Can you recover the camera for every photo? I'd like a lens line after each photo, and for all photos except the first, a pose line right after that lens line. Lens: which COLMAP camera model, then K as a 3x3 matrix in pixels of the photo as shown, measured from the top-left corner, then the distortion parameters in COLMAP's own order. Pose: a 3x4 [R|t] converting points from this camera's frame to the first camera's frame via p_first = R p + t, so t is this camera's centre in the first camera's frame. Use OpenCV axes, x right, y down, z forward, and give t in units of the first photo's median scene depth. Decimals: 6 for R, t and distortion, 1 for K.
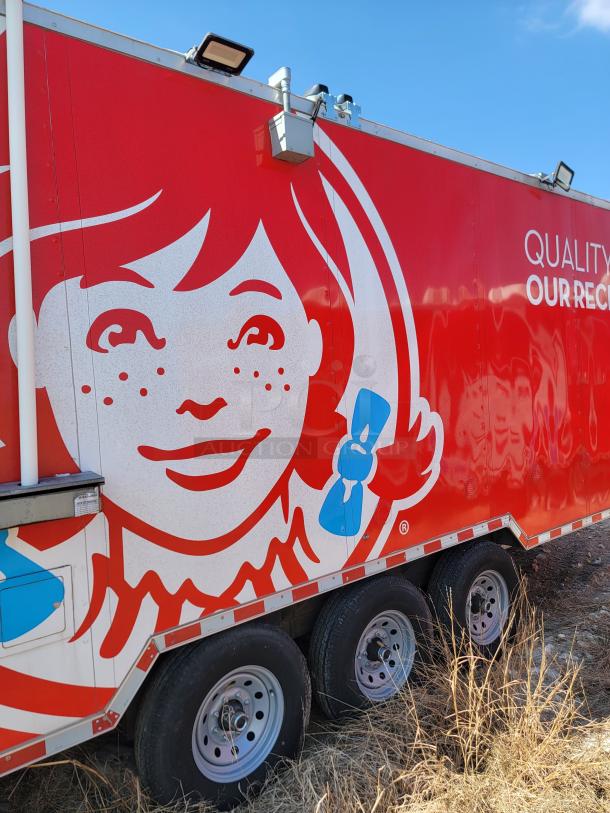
lens RADIAL K [[567.7, 0, 299.7], [0, 567.7, 406.7], [0, 0, 1]] dist [0.082466, -0.071950]
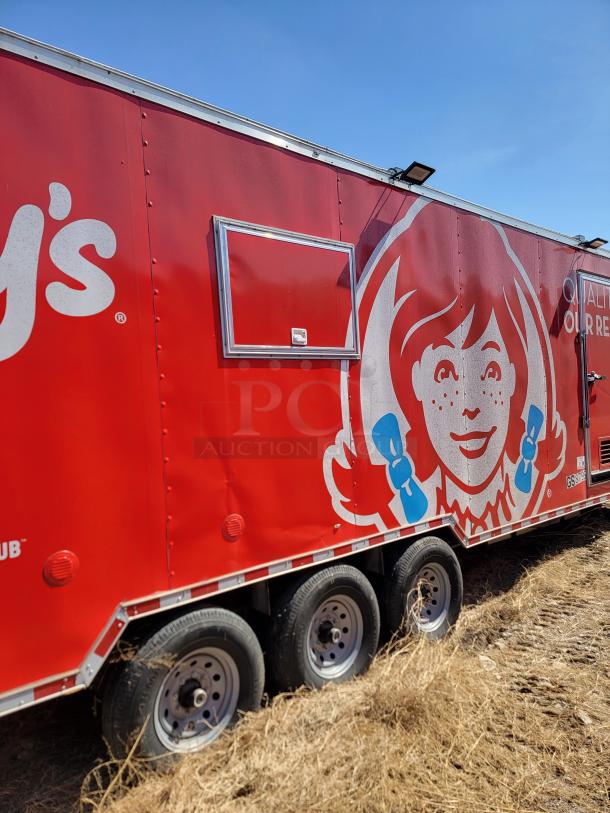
lens RADIAL K [[567.7, 0, 301.5], [0, 567.7, 408.9], [0, 0, 1]] dist [0.082466, -0.071950]
pose [[0.998890, 0.010557, 0.045917, -0.727709], [-0.008914, 0.999318, -0.035839, 0.053655], [-0.046264, 0.035390, 0.998302, -0.723761]]
